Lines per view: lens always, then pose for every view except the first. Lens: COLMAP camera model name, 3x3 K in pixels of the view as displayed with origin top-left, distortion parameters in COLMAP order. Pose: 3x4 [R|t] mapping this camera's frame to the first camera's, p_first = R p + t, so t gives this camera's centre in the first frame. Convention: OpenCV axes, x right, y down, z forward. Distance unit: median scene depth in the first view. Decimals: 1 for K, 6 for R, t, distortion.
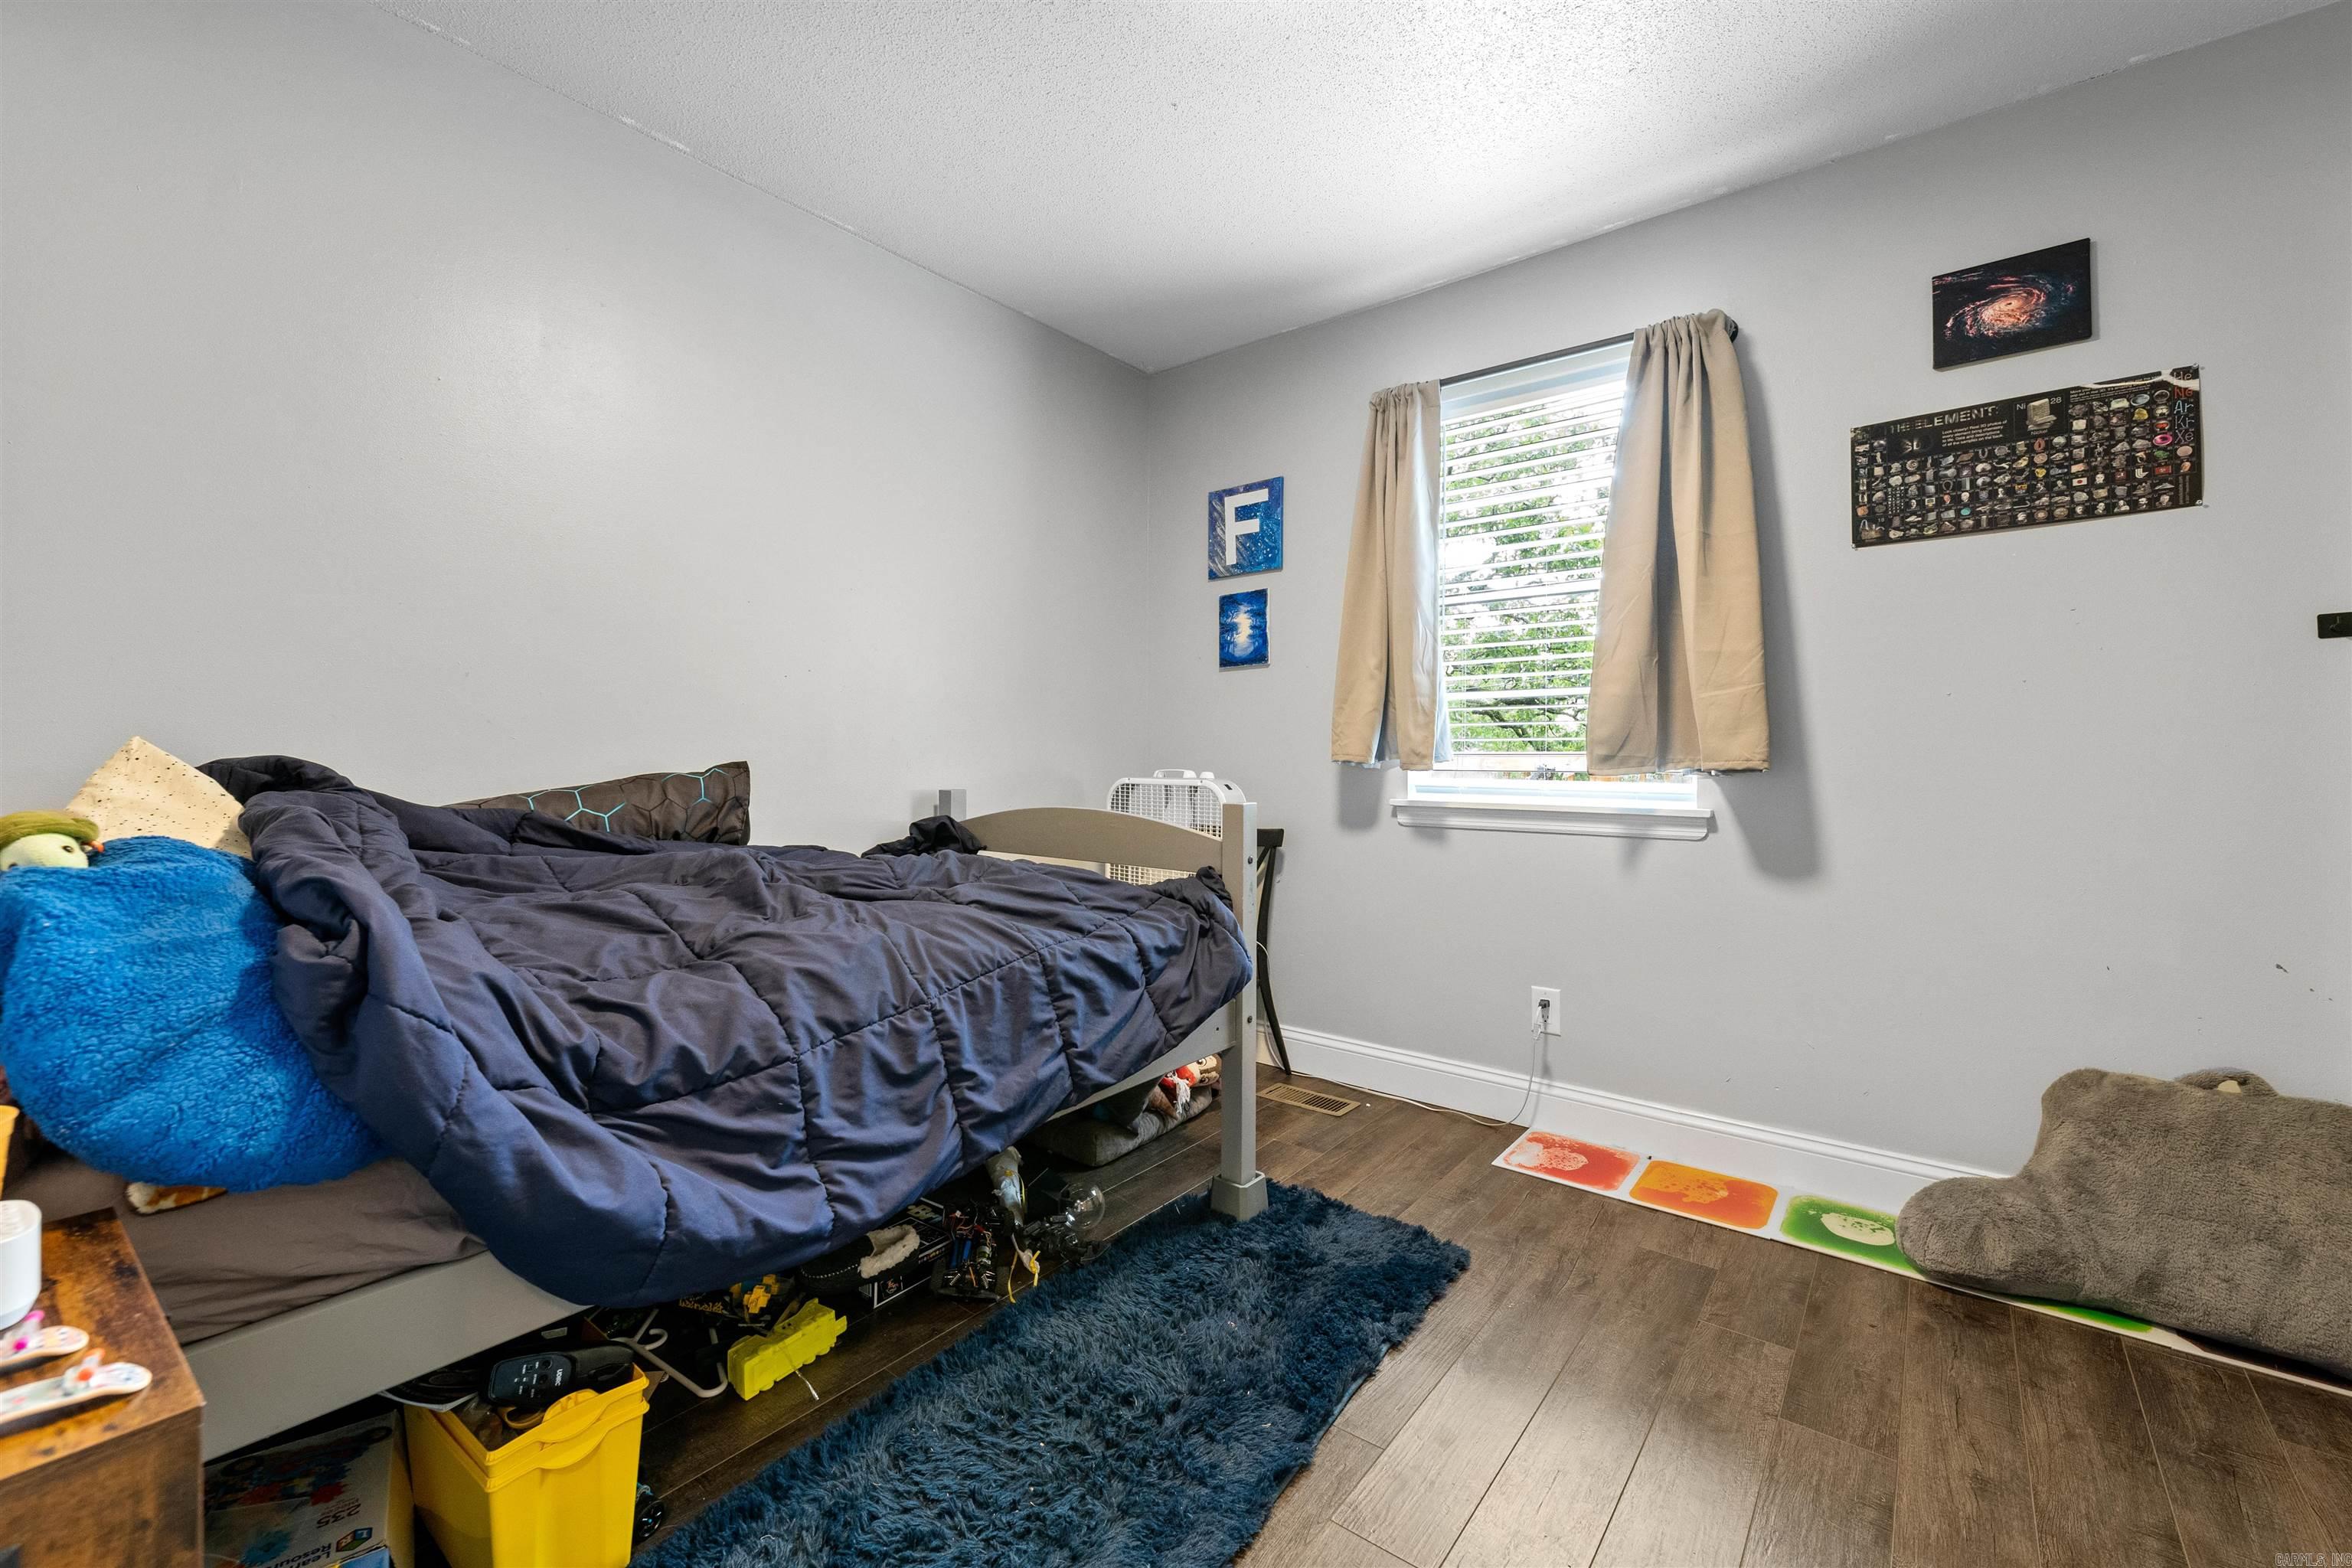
lens RADIAL K [[963.7, 0, 1193.3], [0, 963.7, 767.6], [0, 0, 1]] dist [0.004849, -0.003336]
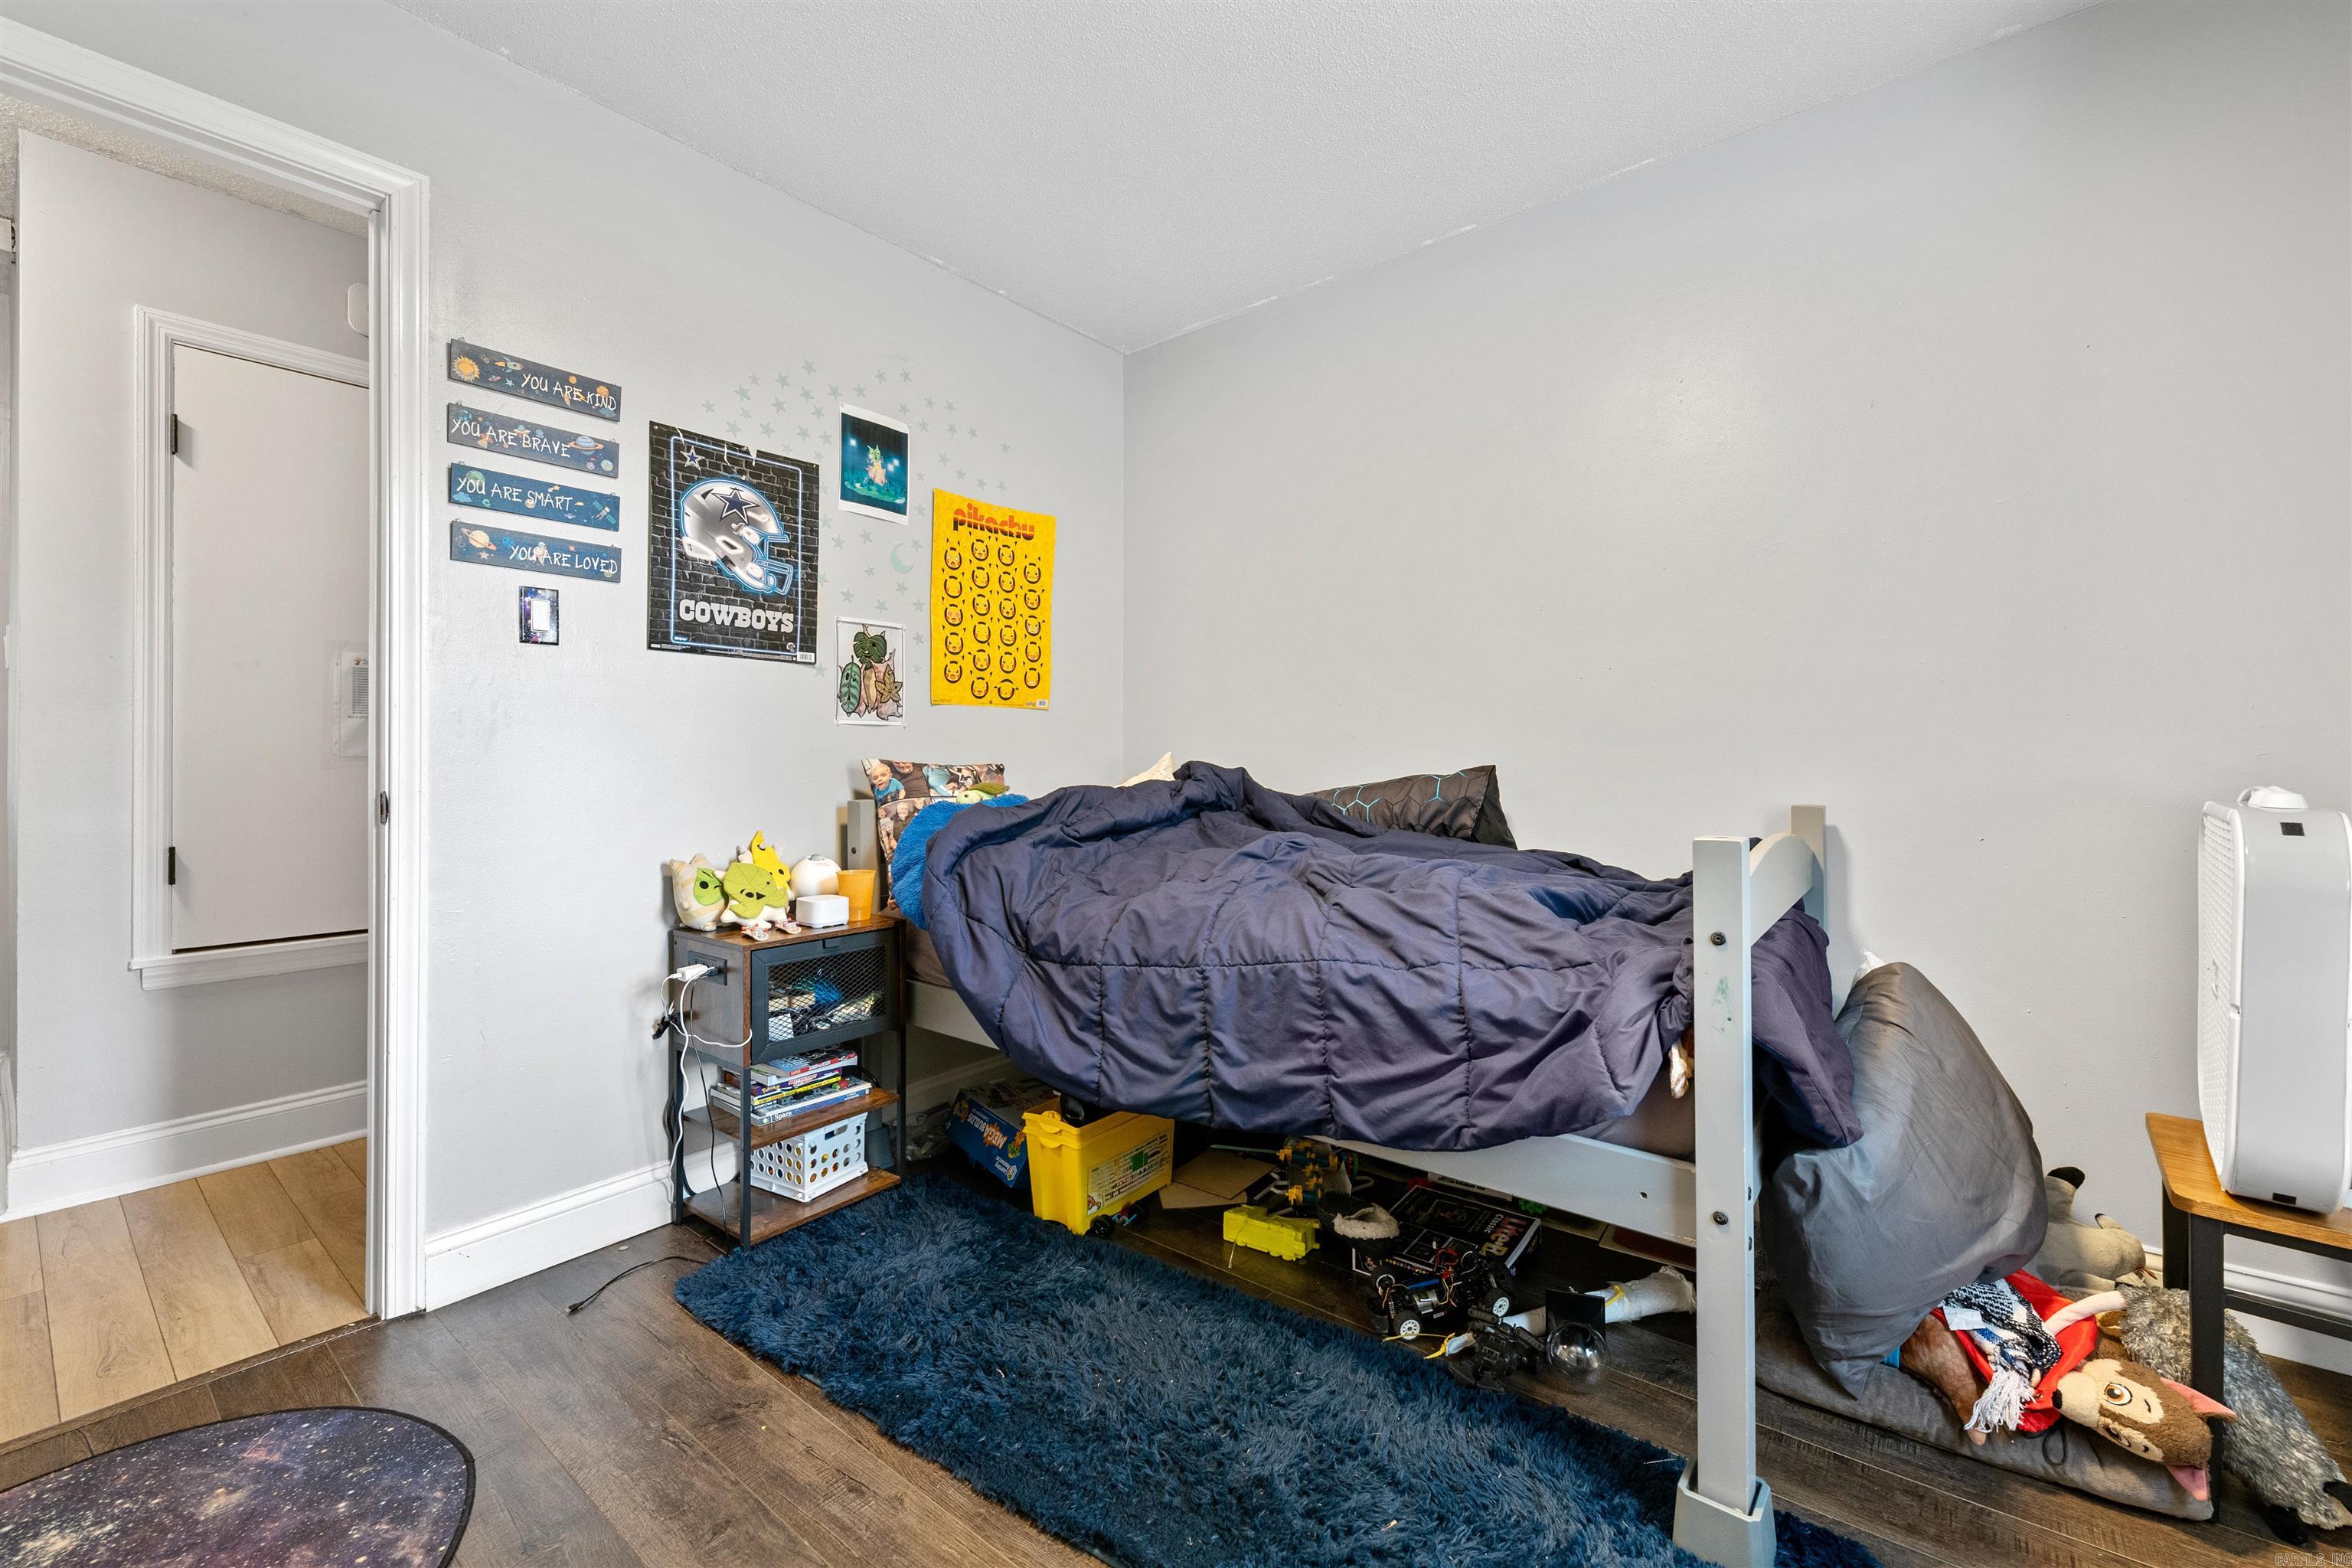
lens RADIAL K [[963.7, 0, 1172.1], [0, 963.7, 761.8], [0, 0, 1]] dist [0.004849, -0.003336]
pose [[-0.051757, -0.008767, -0.998621, 0.823399], [-0.000962, 0.999961, -0.008729, -0.001130], [0.998659, 0.000509, -0.051764, 0.911725]]
